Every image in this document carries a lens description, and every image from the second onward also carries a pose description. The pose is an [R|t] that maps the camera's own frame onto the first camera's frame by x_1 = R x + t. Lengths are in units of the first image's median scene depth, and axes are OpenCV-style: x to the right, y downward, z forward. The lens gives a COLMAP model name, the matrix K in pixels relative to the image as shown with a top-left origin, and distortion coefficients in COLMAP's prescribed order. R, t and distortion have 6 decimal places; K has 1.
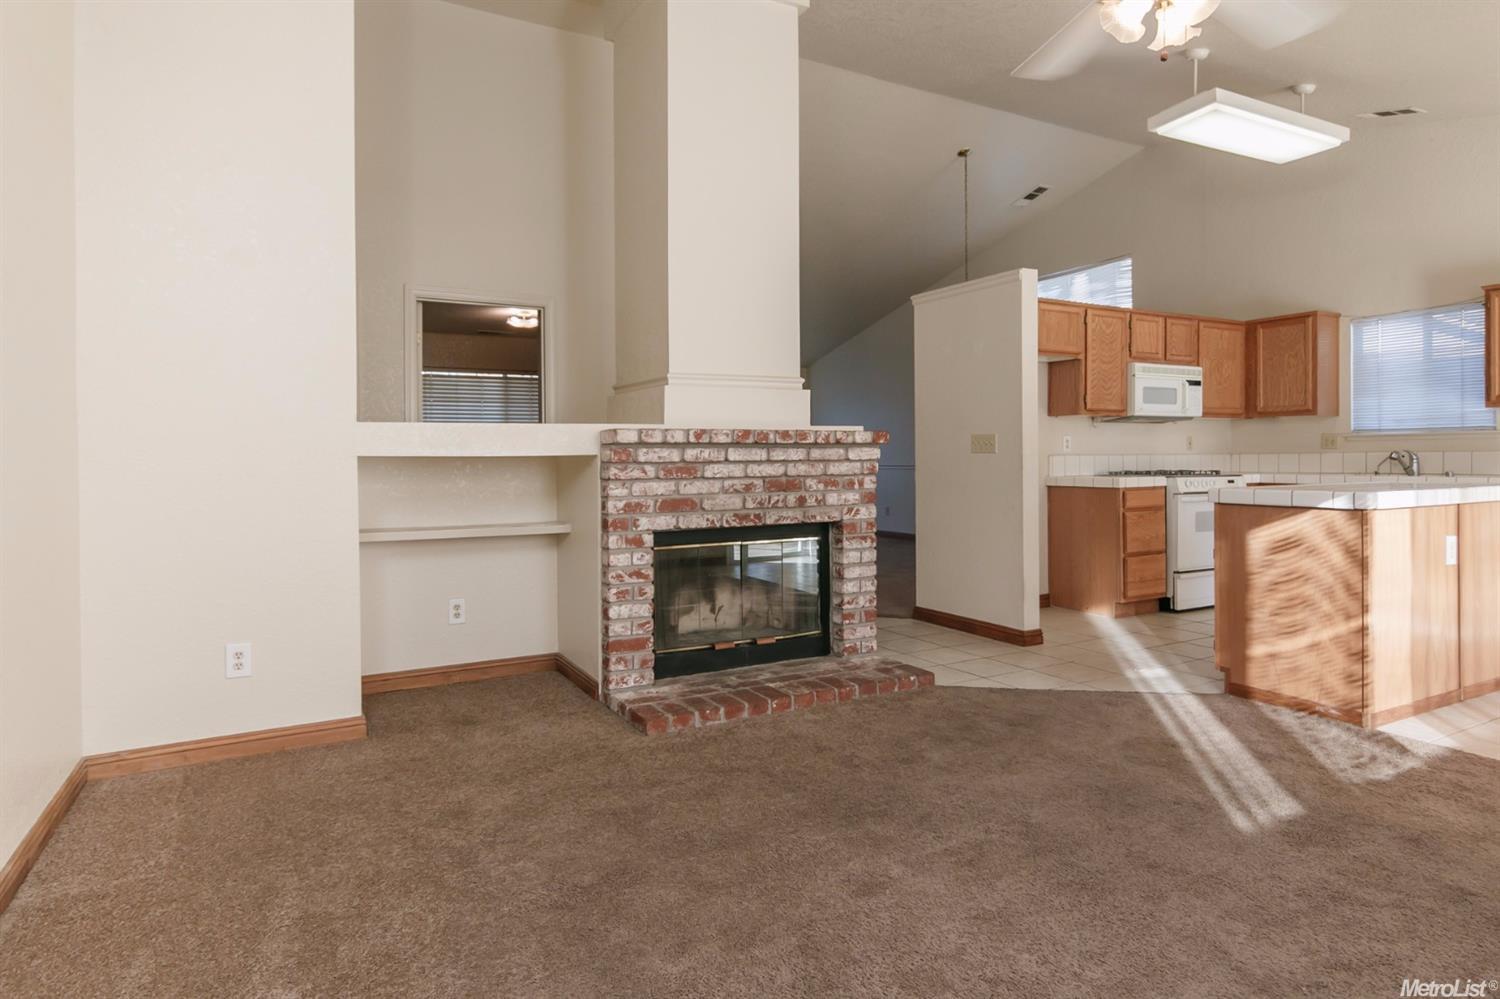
lens RADIAL K [[850.9, 0, 762.6], [0, 850.9, 463.9], [0, 0, 1]] dist [-0.000694, 0.001300]
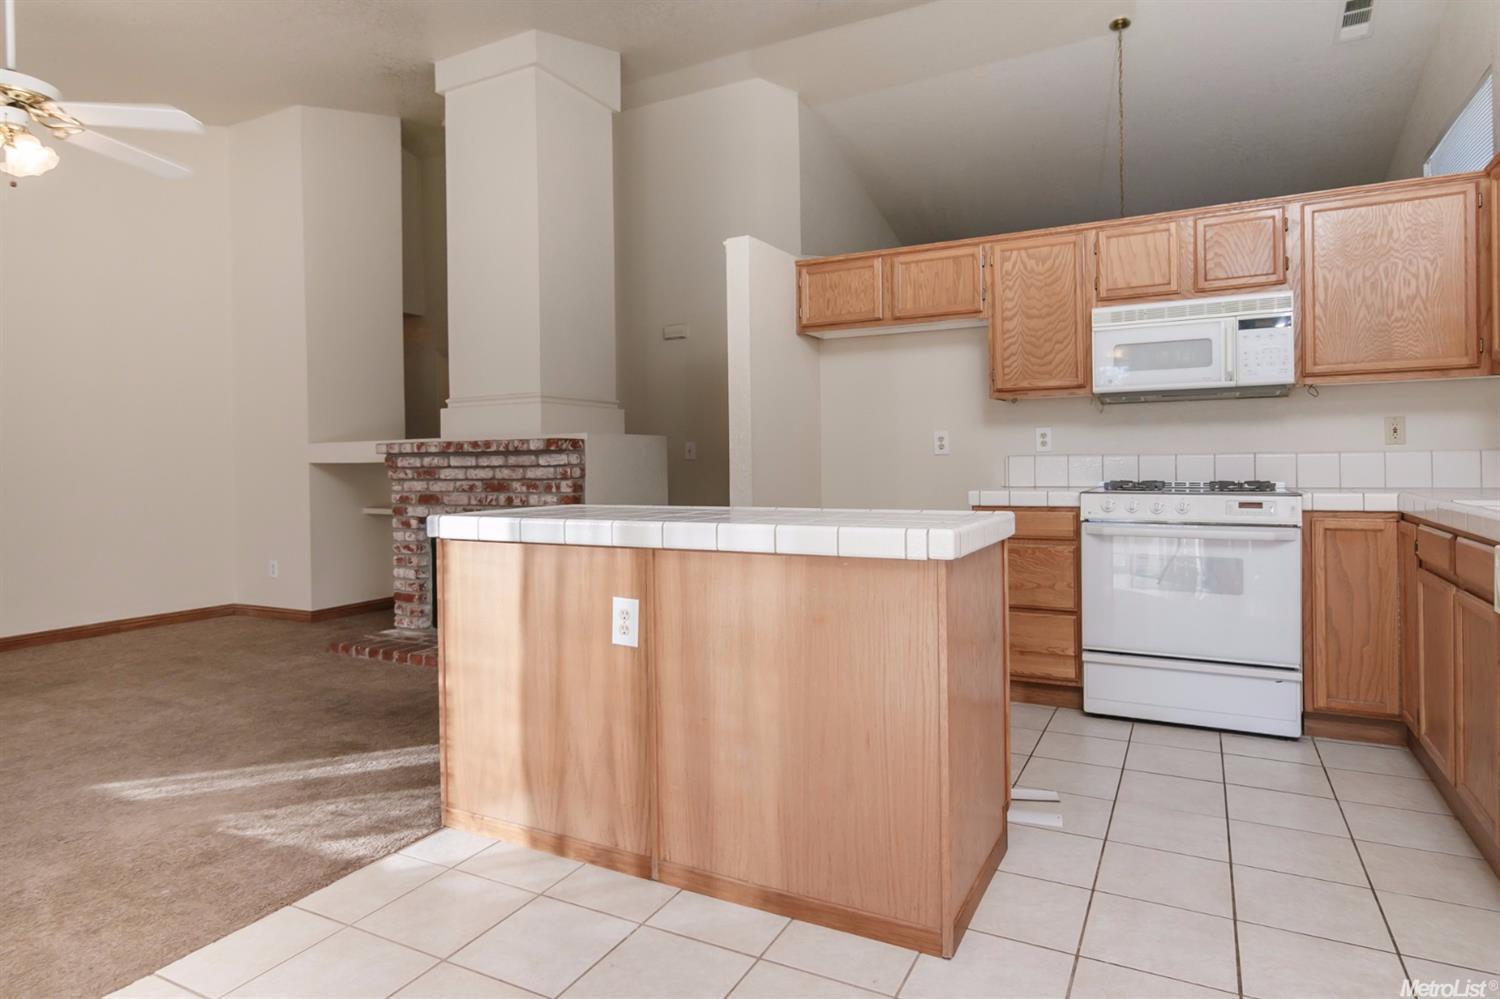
lens RADIAL K [[850.9, 0, 762.6], [0, 850.9, 463.9], [0, 0, 1]] dist [-0.000694, 0.001300]
pose [[0.546782, 0.004415, -0.837263, 1.023042], [0.002934, 0.999970, 0.007189, -0.011928], [0.837270, -0.006387, 0.546752, 0.557424]]
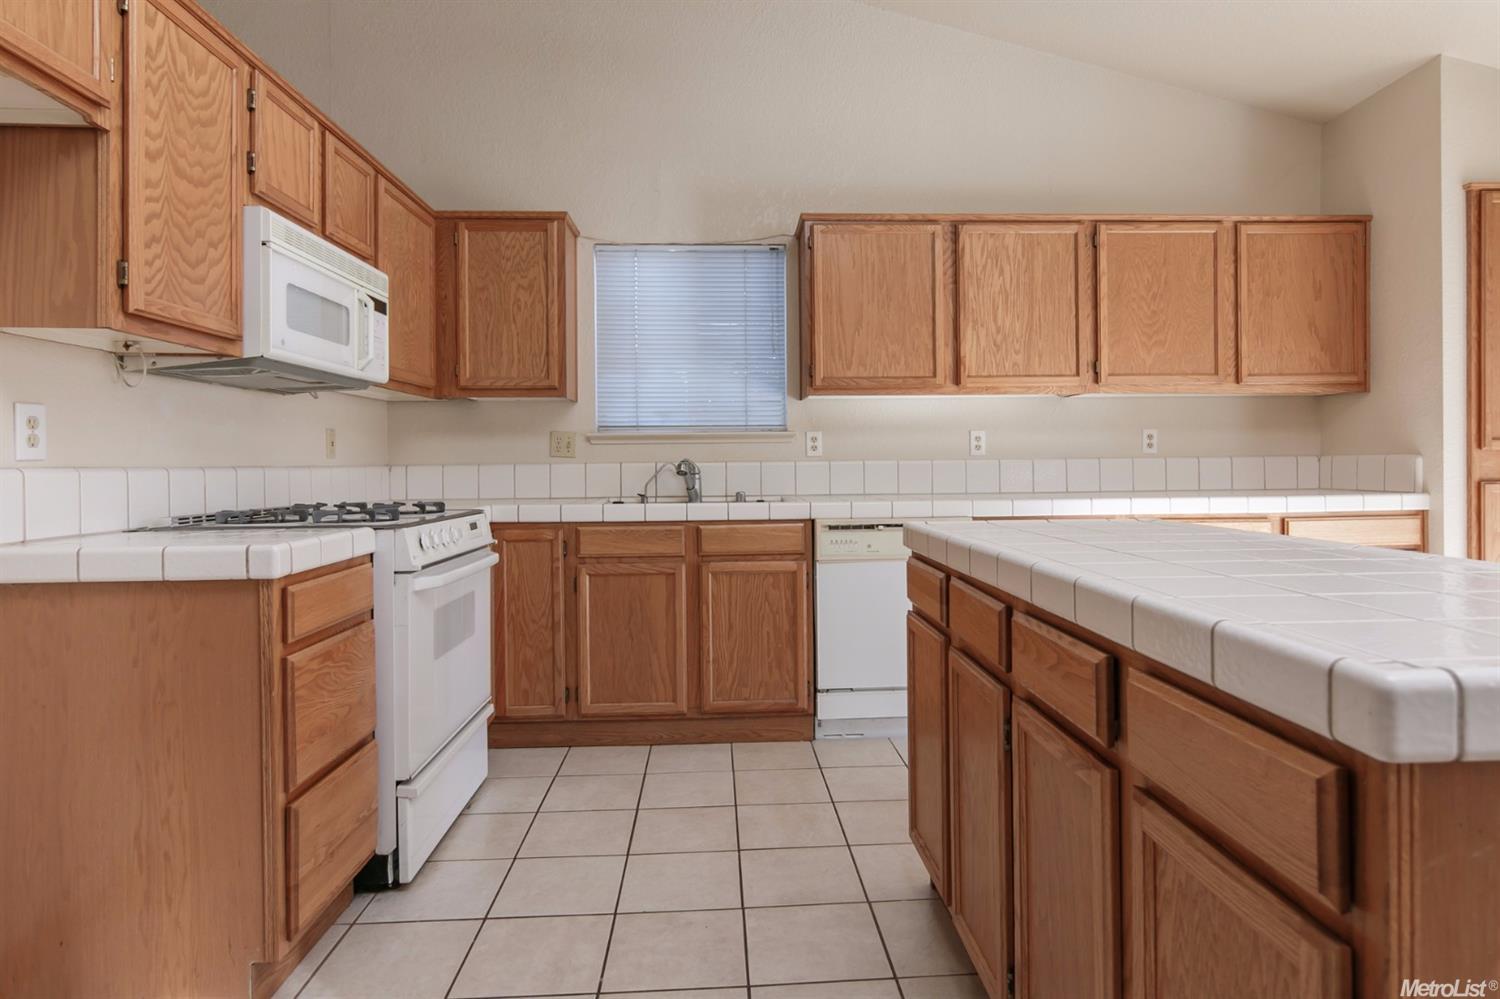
lens RADIAL K [[850.9, 0, 762.6], [0, 850.9, 463.9], [0, 0, 1]] dist [-0.000694, 0.001300]
pose [[0.442365, 0.001483, 0.896834, 0.259639], [0.012023, 0.999899, -0.007584, -0.008693], [-0.896754, 0.014138, 0.442303, 0.812826]]
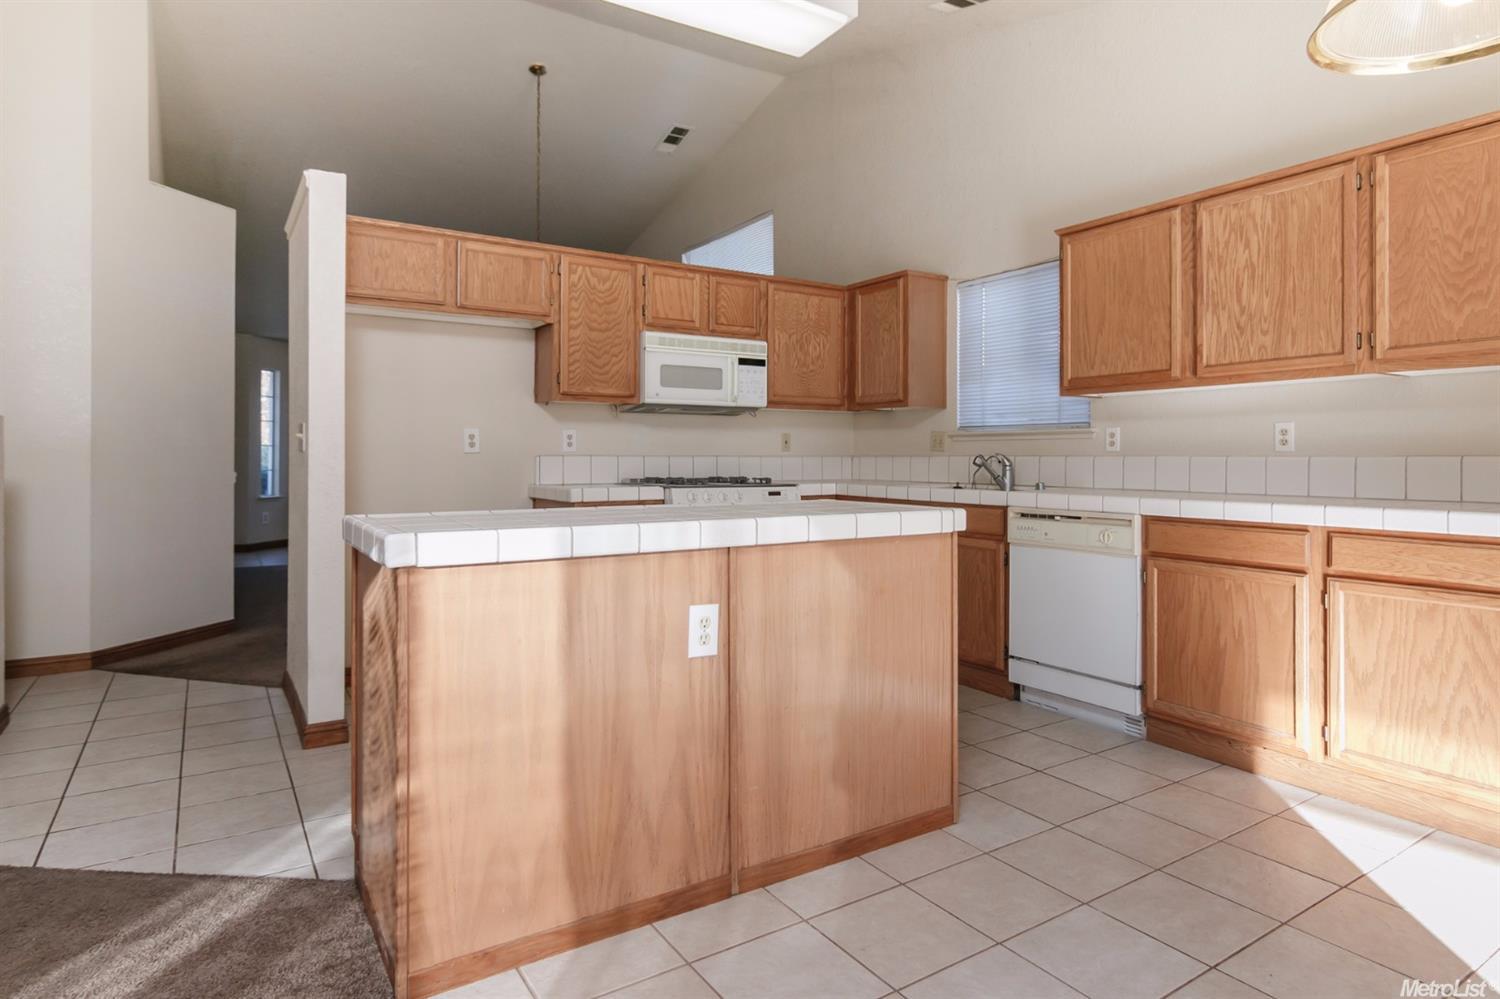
lens RADIAL K [[842.0, 0, 755.0], [0, 842.0, 453.4], [0, 0, 1]] dist [-0.001380, 0.000722]
pose [[0.997931, 0.009964, 0.063513, 0.600021], [-0.009263, 0.999893, -0.011326, -0.007089], [-0.063619, 0.010714, 0.997917, 0.328248]]
